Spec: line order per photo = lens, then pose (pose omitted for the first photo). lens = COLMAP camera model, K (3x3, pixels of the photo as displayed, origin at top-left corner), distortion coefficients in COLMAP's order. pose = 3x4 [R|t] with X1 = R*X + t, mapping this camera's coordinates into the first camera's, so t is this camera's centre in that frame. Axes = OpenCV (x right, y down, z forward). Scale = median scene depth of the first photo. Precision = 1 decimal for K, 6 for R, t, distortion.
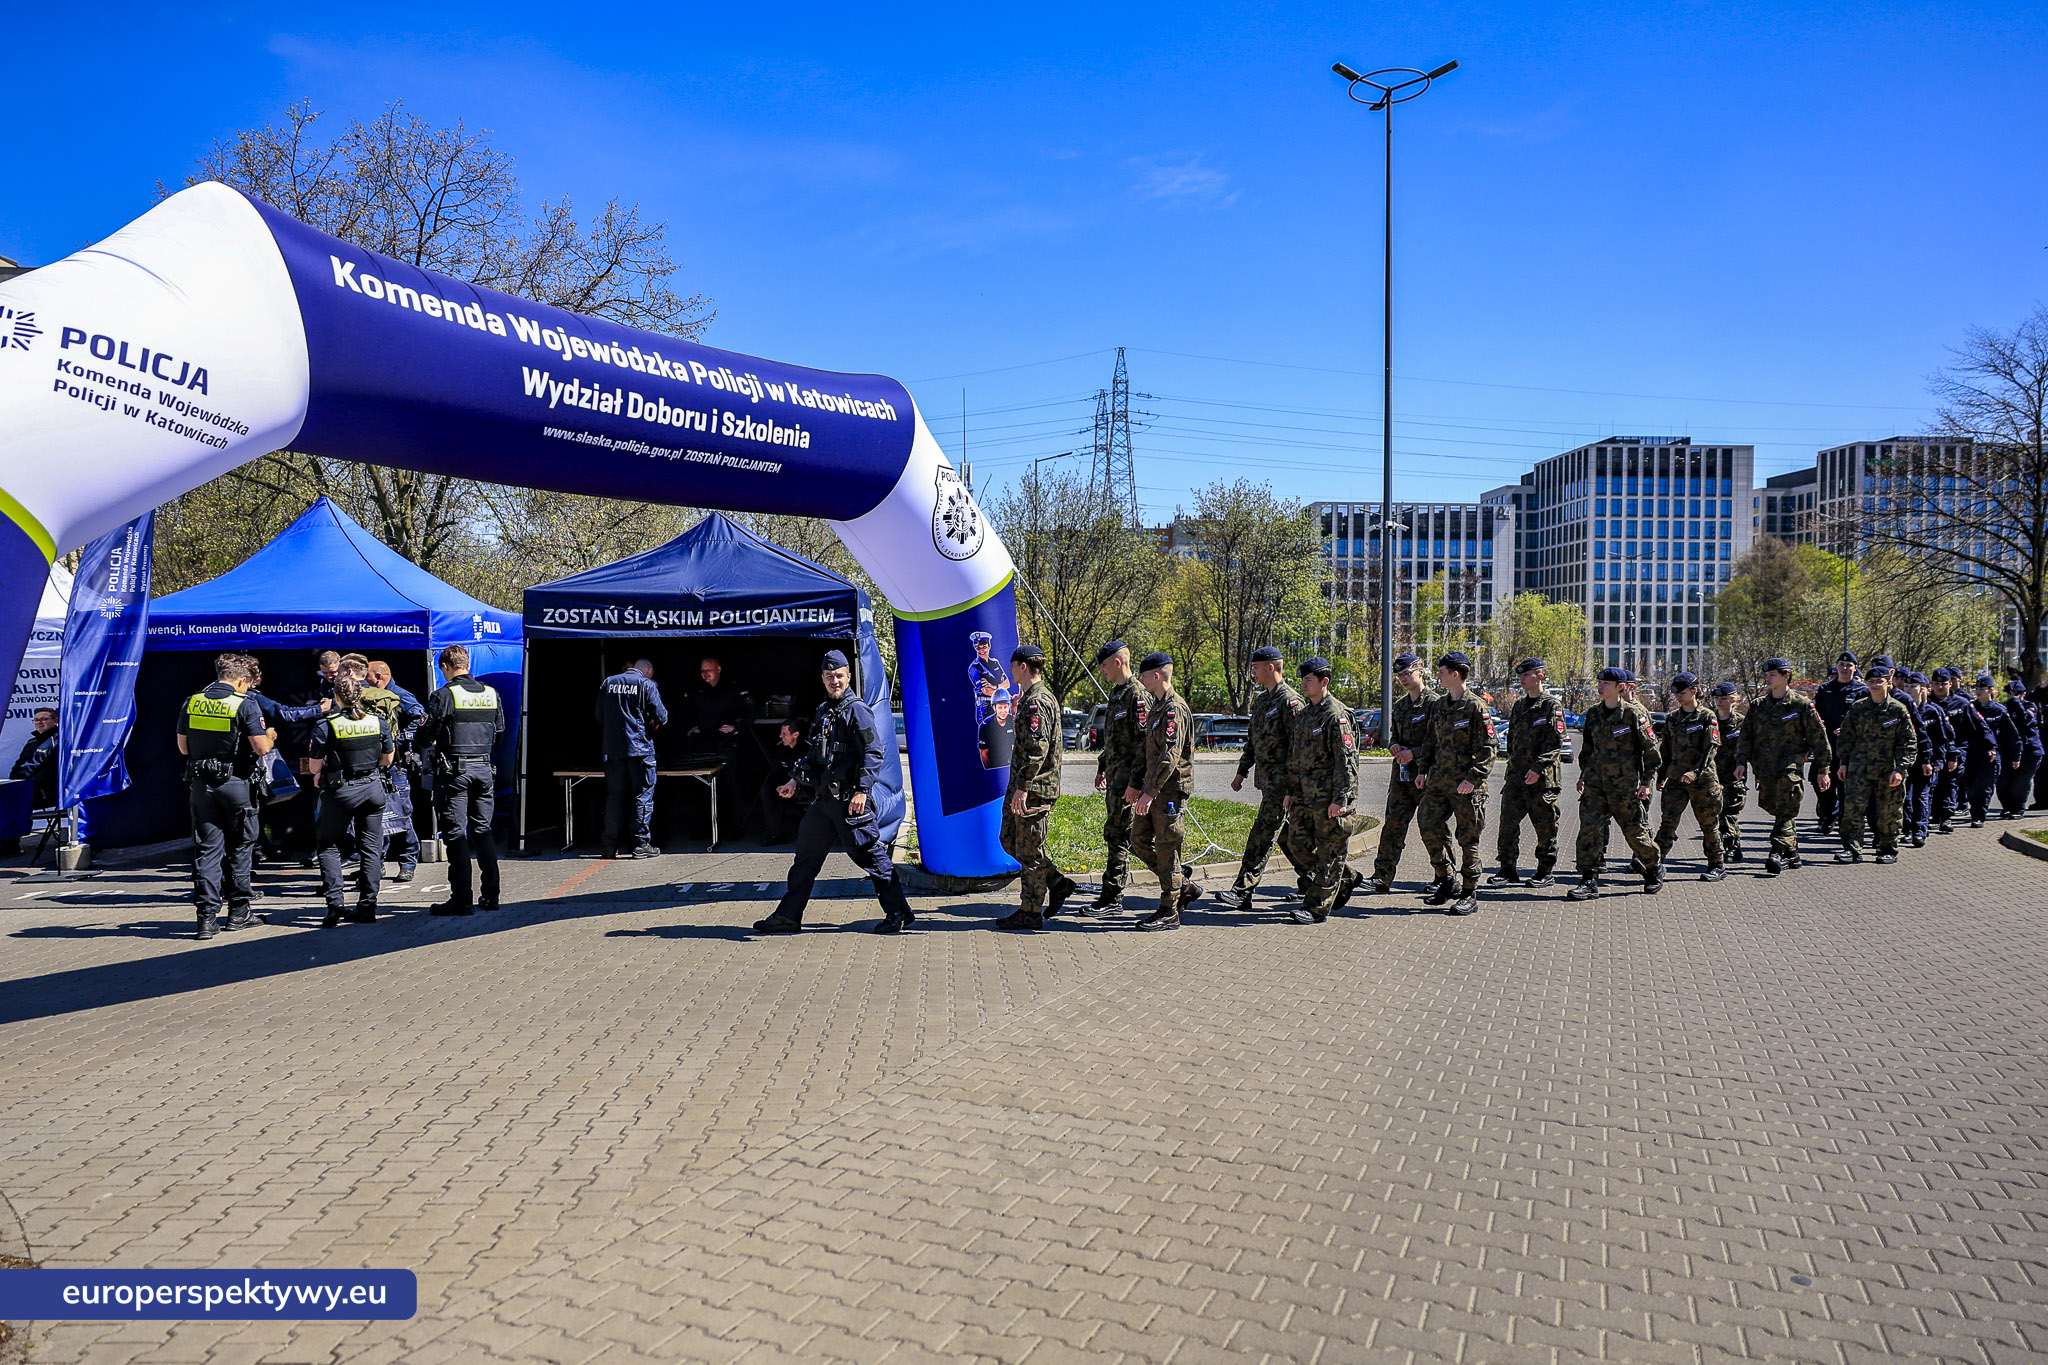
lens RADIAL K [[1465.2, 0, 1024.0], [0, 1465.2, 682.5], [0, 0, 1]] dist [-0.002420, 0.006147]
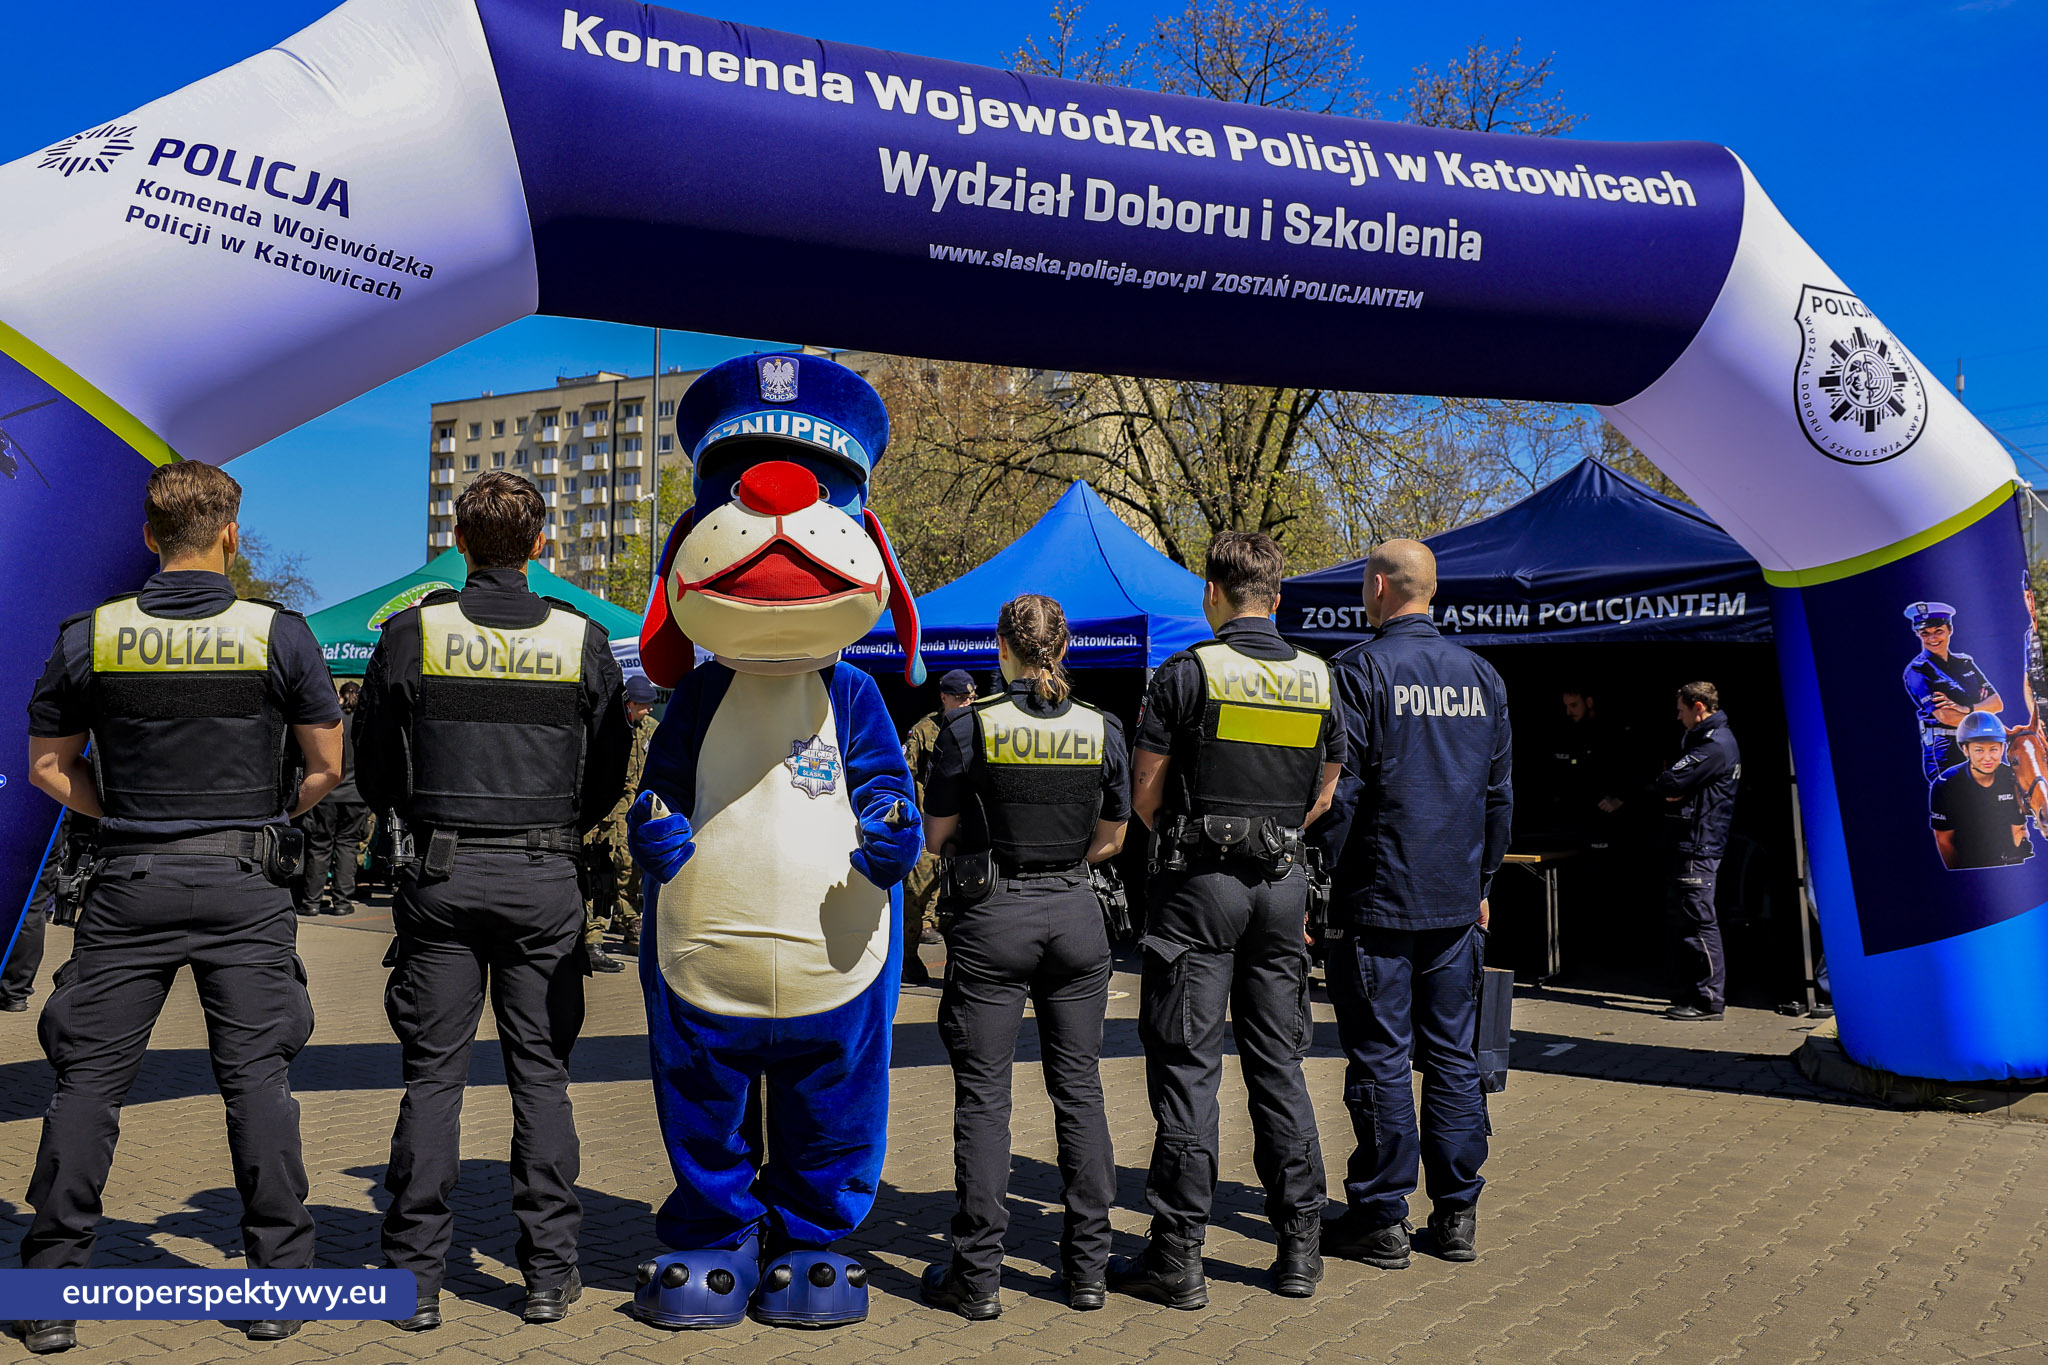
lens RADIAL K [[1801.2, 0, 974.7], [0, 1801.2, 660.7], [0, 0, 1]] dist [-0.000197, -0.011377]
pose [[0.773346, -0.017739, -0.633736, 0.160543], [-0.021441, 0.998305, -0.054108, 0.041366], [0.633622, 0.055432, 0.771655, 0.401482]]
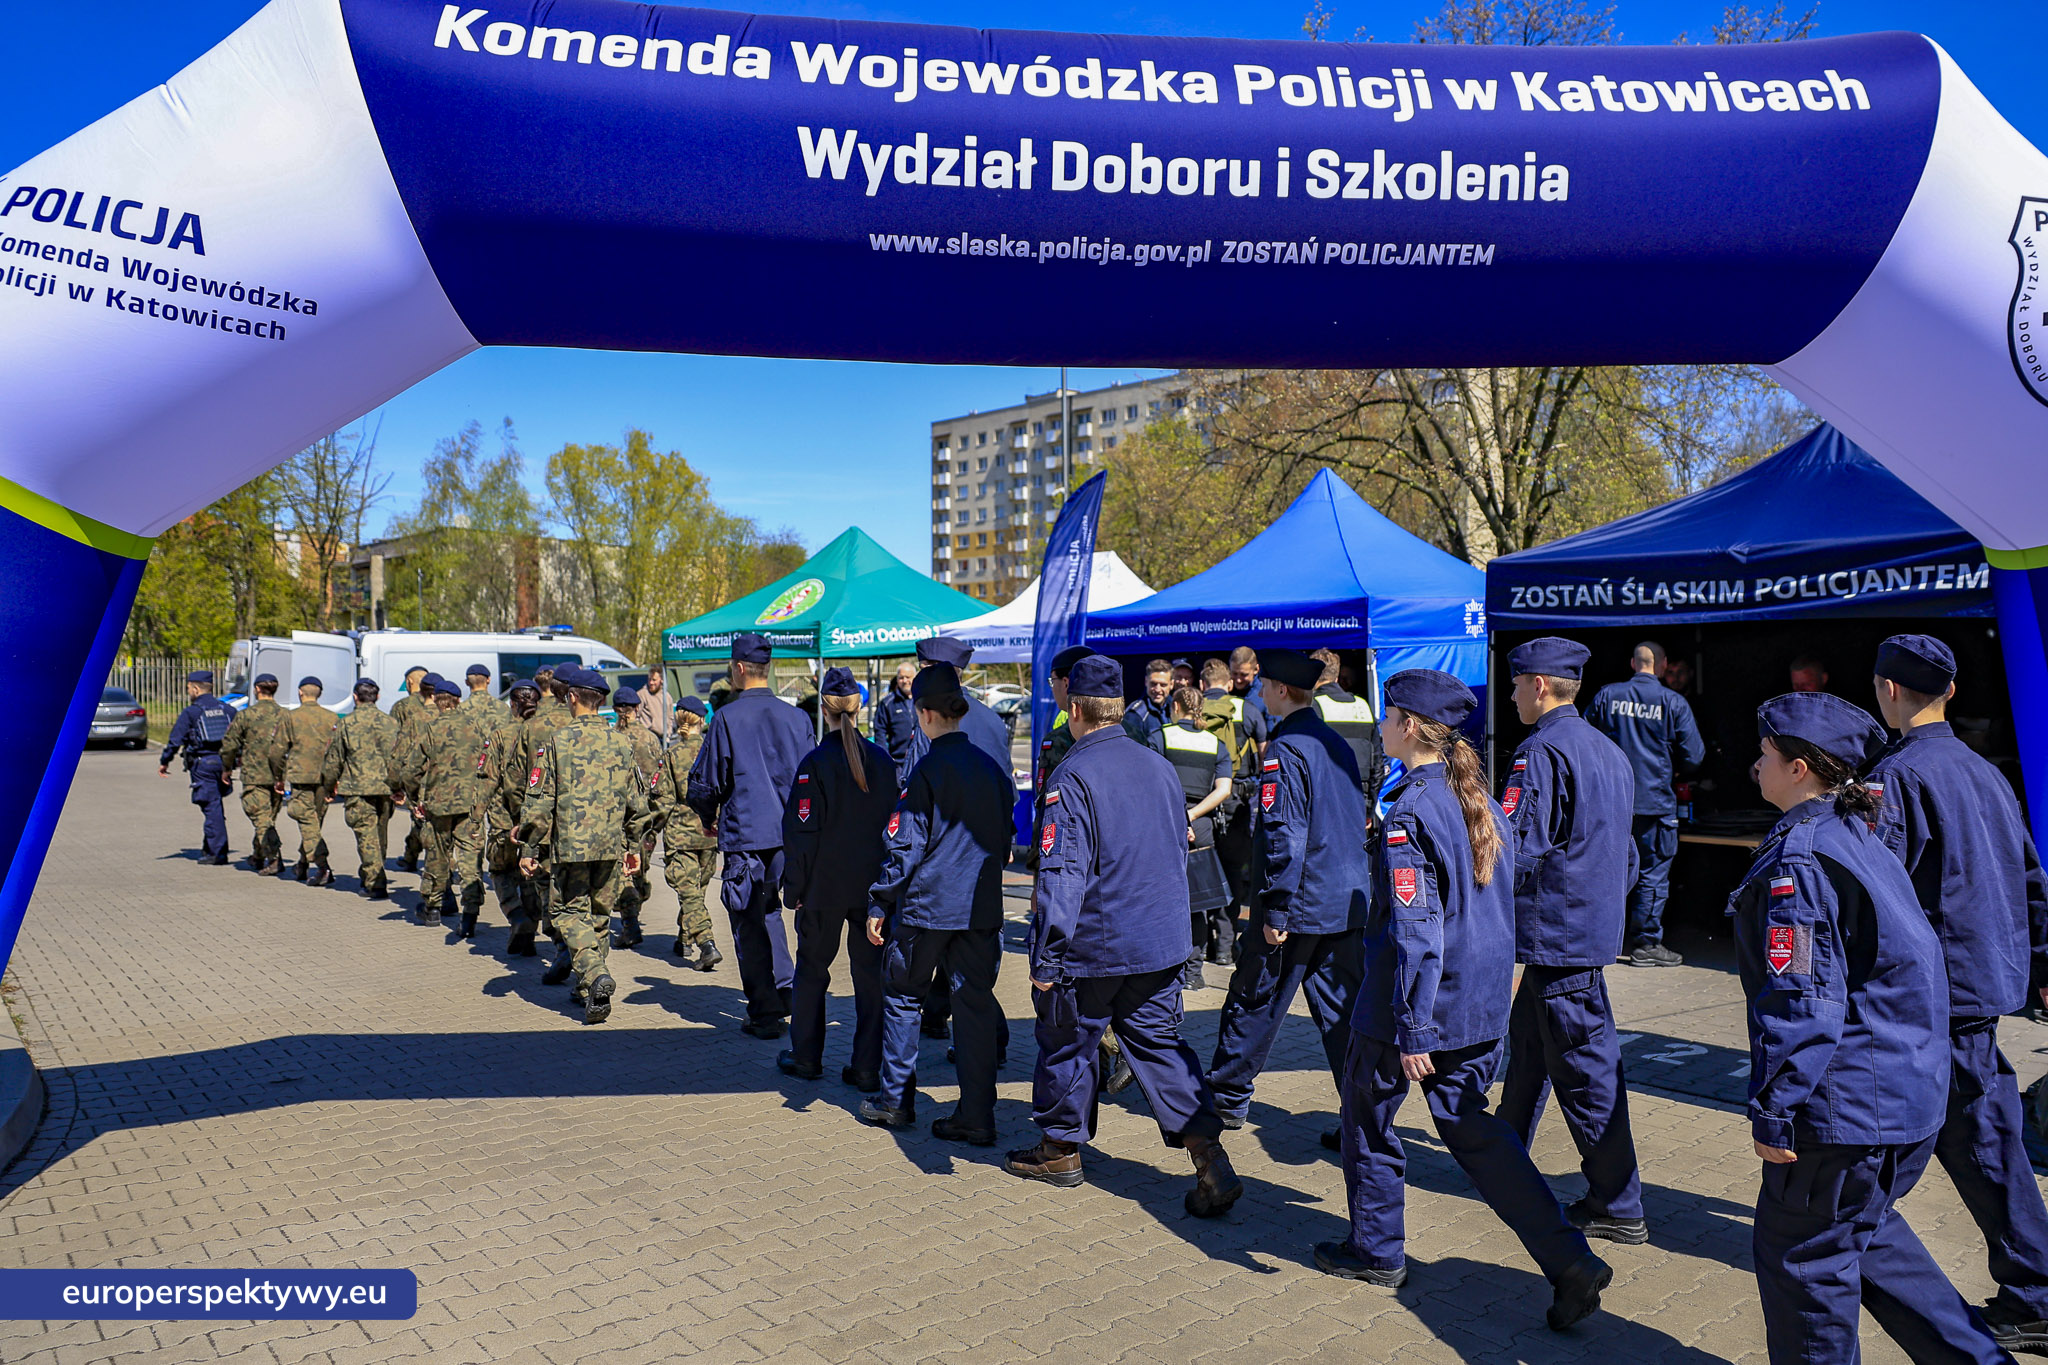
lens RADIAL K [[1427.0, 0, 1059.4], [0, 1427.0, 690.5], [0, 0, 1]] dist [0.006719, -0.009240]
pose [[0.609216, 0.006860, -0.792975, 0.134078], [-0.005573, 0.999975, 0.004369, -0.005231], [0.792985, 0.001758, 0.609239, 0.683114]]
